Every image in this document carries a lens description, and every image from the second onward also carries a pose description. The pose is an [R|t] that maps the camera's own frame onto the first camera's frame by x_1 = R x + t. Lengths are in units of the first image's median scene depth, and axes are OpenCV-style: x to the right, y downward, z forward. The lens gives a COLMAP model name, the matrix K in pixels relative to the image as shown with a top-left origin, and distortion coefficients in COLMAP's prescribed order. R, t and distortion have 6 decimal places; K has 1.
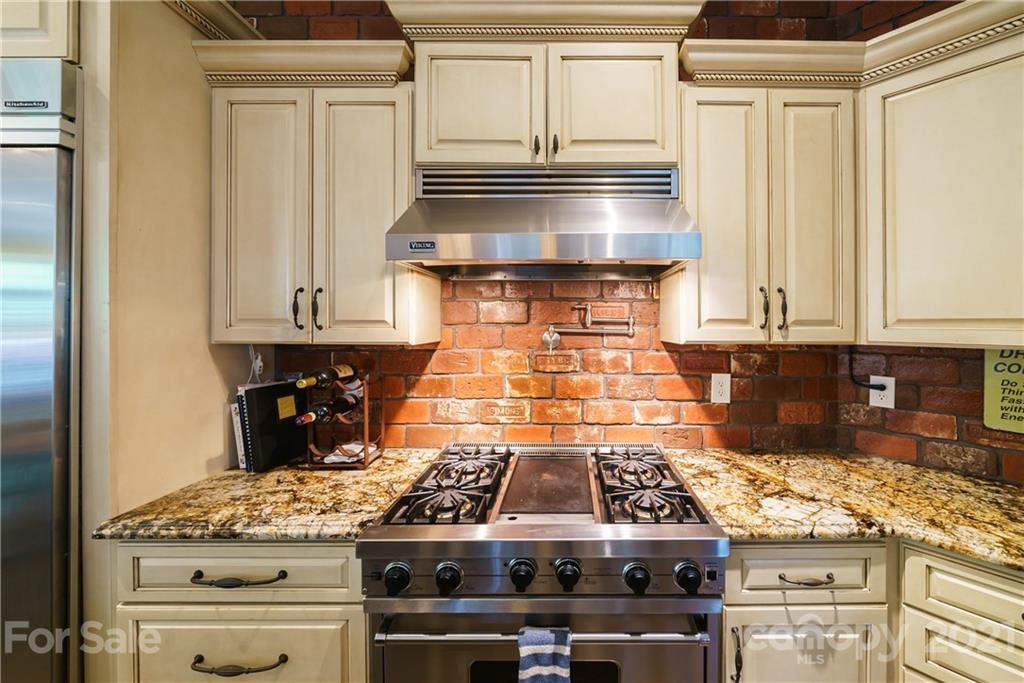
lens RADIAL K [[396.4, 0, 573.0], [0, 396.4, 326.5], [0, 0, 1]] dist [-0.002555, -0.000155]
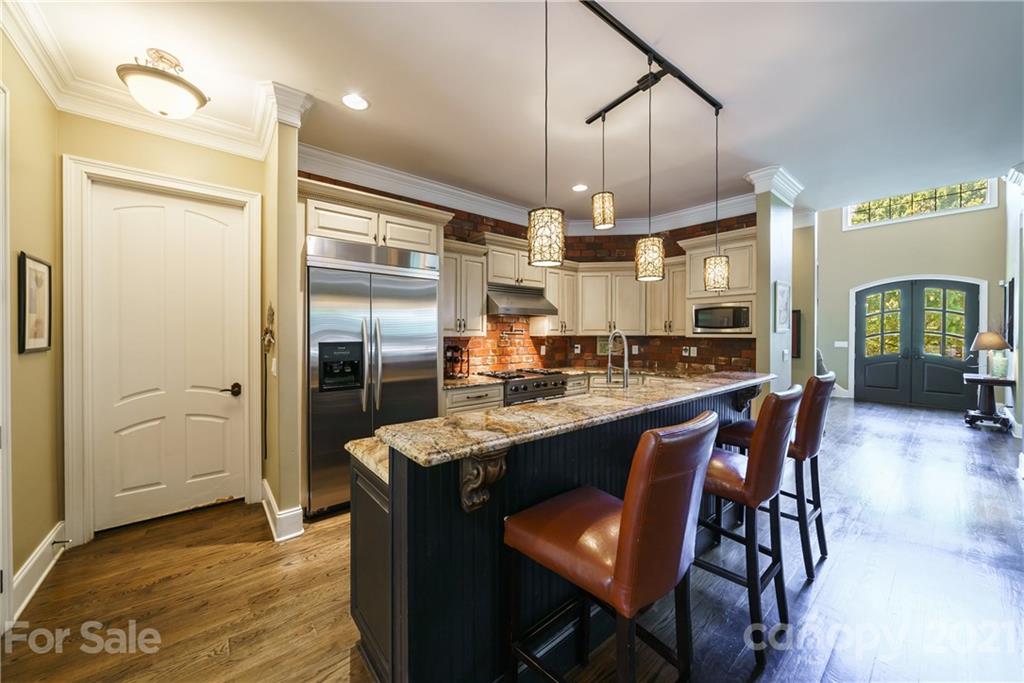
lens RADIAL K [[365.6, 0, 512.0], [0, 365.6, 341.5], [0, 0, 1]] dist [-0.000193, 0.000049]
pose [[0.778504, -0.016965, 0.627410, -1.933795], [0.006374, 0.999797, 0.019125, 0.025337], [-0.627607, -0.010890, 0.778454, -1.347467]]
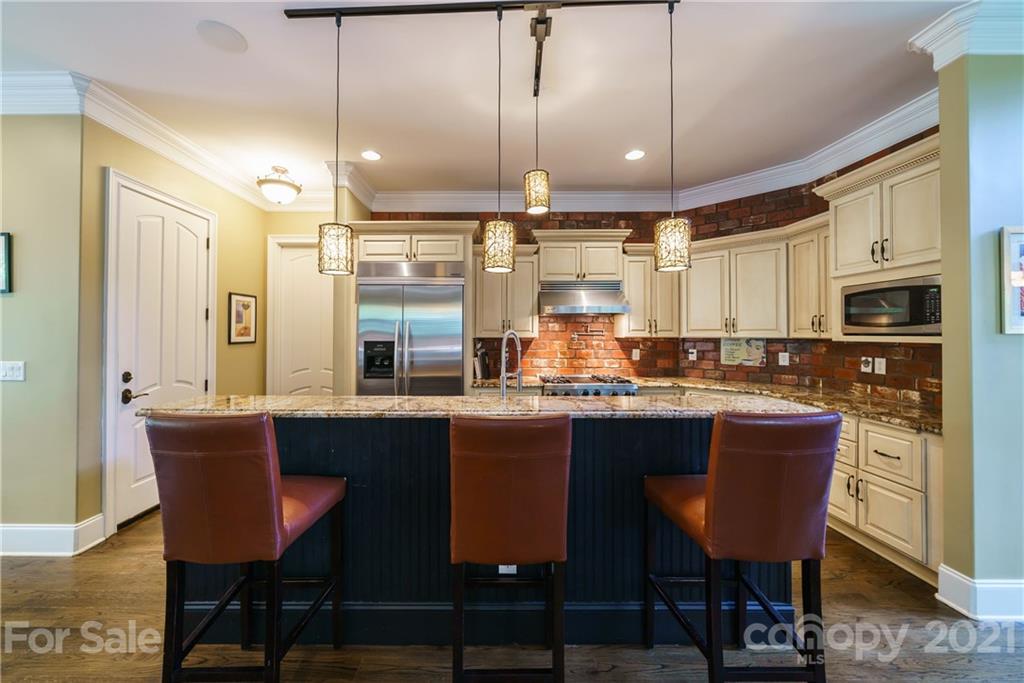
lens RADIAL K [[372.9, 0, 492.5], [0, 372.9, 335.5], [0, 0, 1]] dist [-0.000161, -0.000116]
pose [[0.999921, -0.001966, -0.012422, -0.659950], [0.001941, 0.999996, -0.001974, 0.028819], [0.012425, 0.001949, 0.999921, -1.785664]]
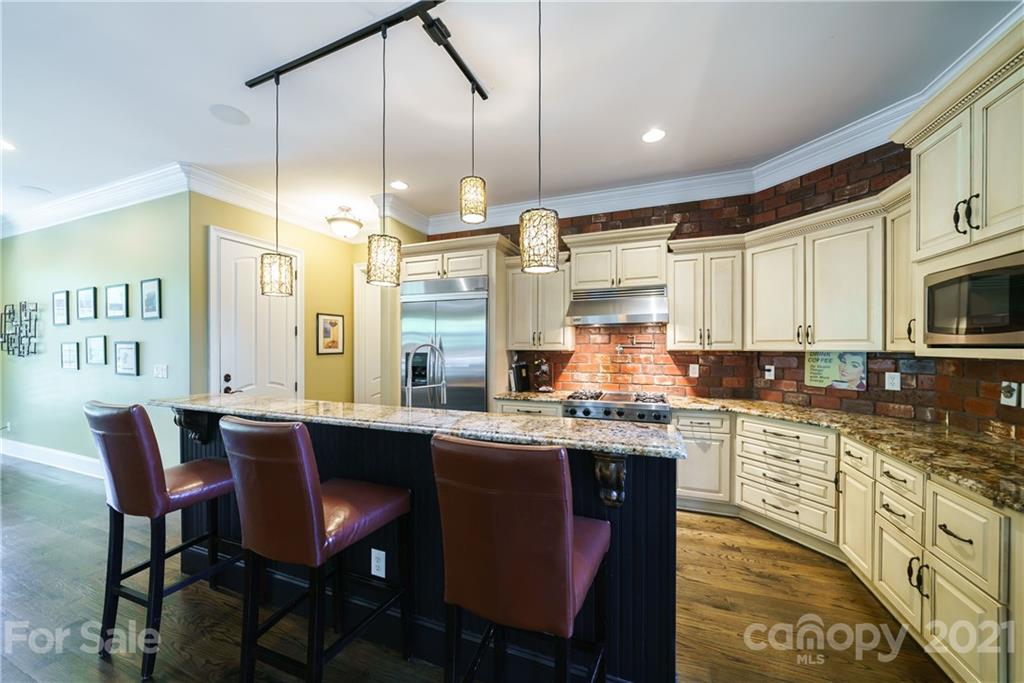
lens RADIAL K [[367.4, 0, 509.9], [0, 367.4, 353.0], [0, 0, 1]] dist [-0.000863, 0.000070]
pose [[0.929000, 0.004008, -0.370059, 0.181241], [-0.000298, 0.999949, 0.010083, 0.033262], [0.370080, -0.009257, 0.928954, -1.566929]]
